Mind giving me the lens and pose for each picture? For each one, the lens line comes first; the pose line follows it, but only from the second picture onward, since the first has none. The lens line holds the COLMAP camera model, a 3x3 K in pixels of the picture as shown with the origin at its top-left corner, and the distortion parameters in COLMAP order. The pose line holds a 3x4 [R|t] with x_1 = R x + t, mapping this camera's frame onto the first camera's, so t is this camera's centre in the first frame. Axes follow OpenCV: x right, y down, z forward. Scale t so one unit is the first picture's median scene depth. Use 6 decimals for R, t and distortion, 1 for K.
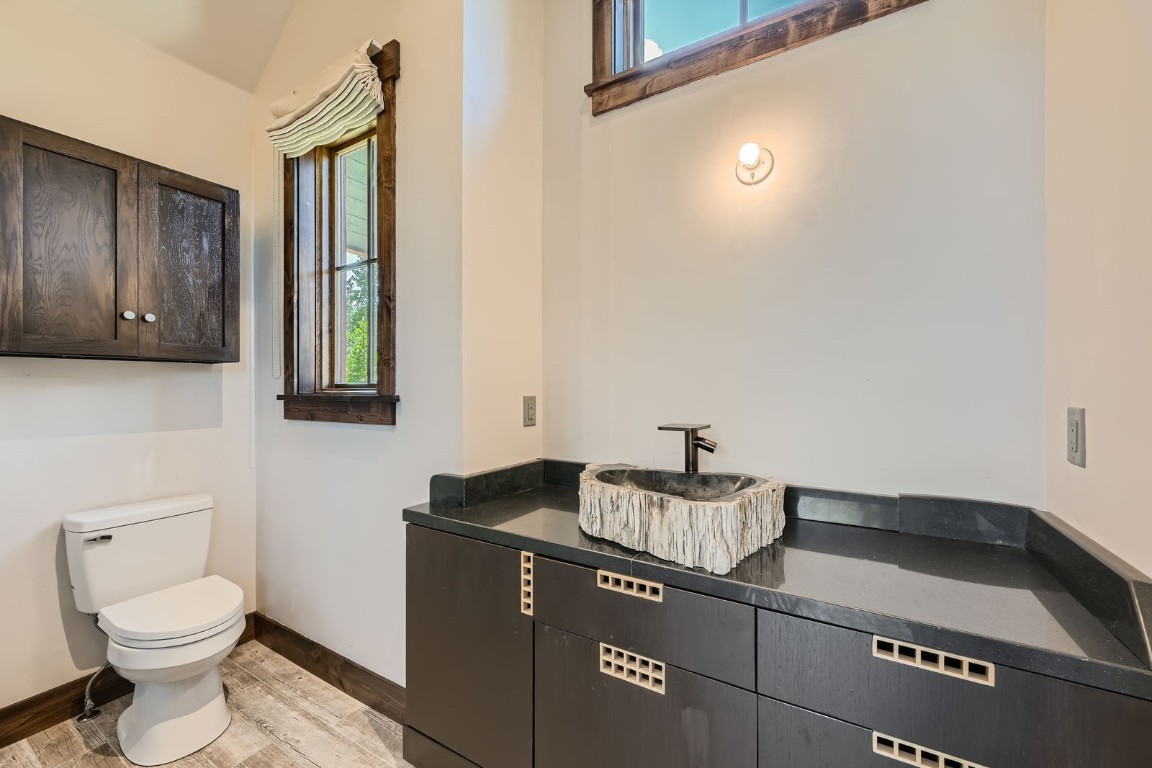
lens RADIAL K [[459.4, 0, 576.9], [0, 459.4, 384.8], [0, 0, 1]] dist [-0.003653, 0.000102]
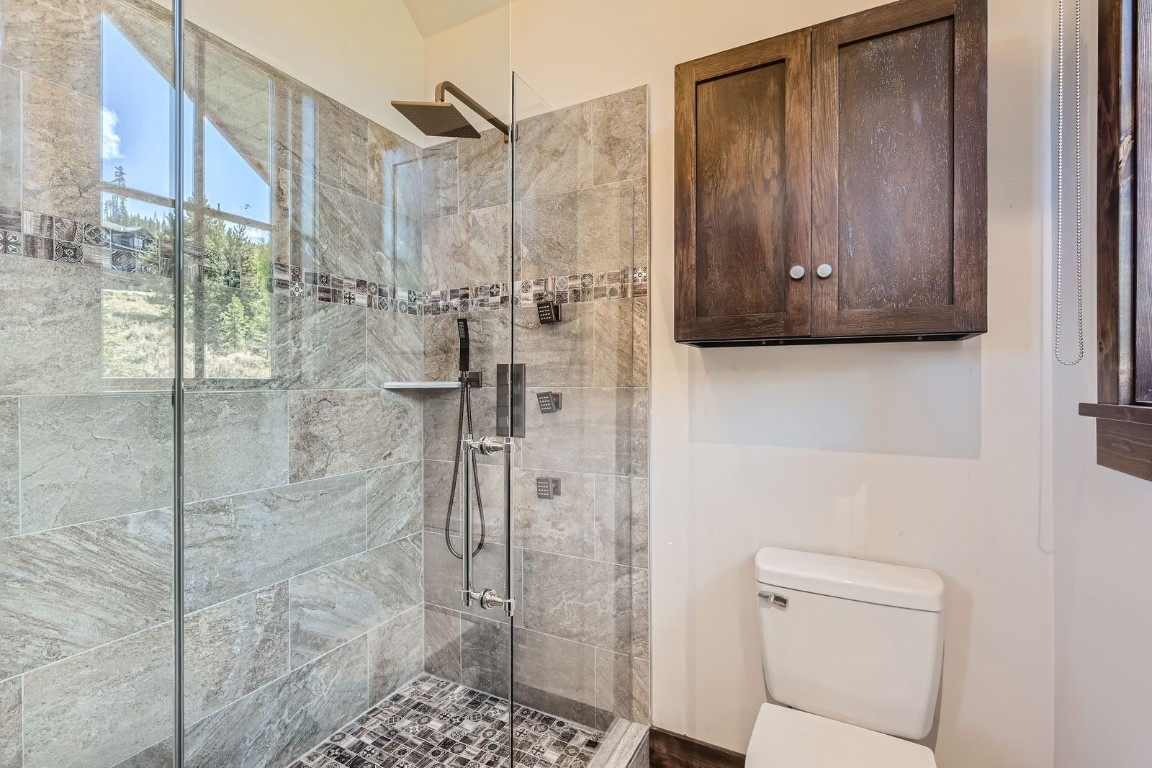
lens RADIAL K [[515.8, 0, 577.1], [0, 515.8, 378.9], [0, 0, 1]] dist [-0.000751, 0.000266]
pose [[0.072075, 0.002400, -0.997396, -0.246722], [0.003880, 0.999989, 0.002687, -0.003852], [0.997392, -0.004064, 0.072064, 0.573579]]
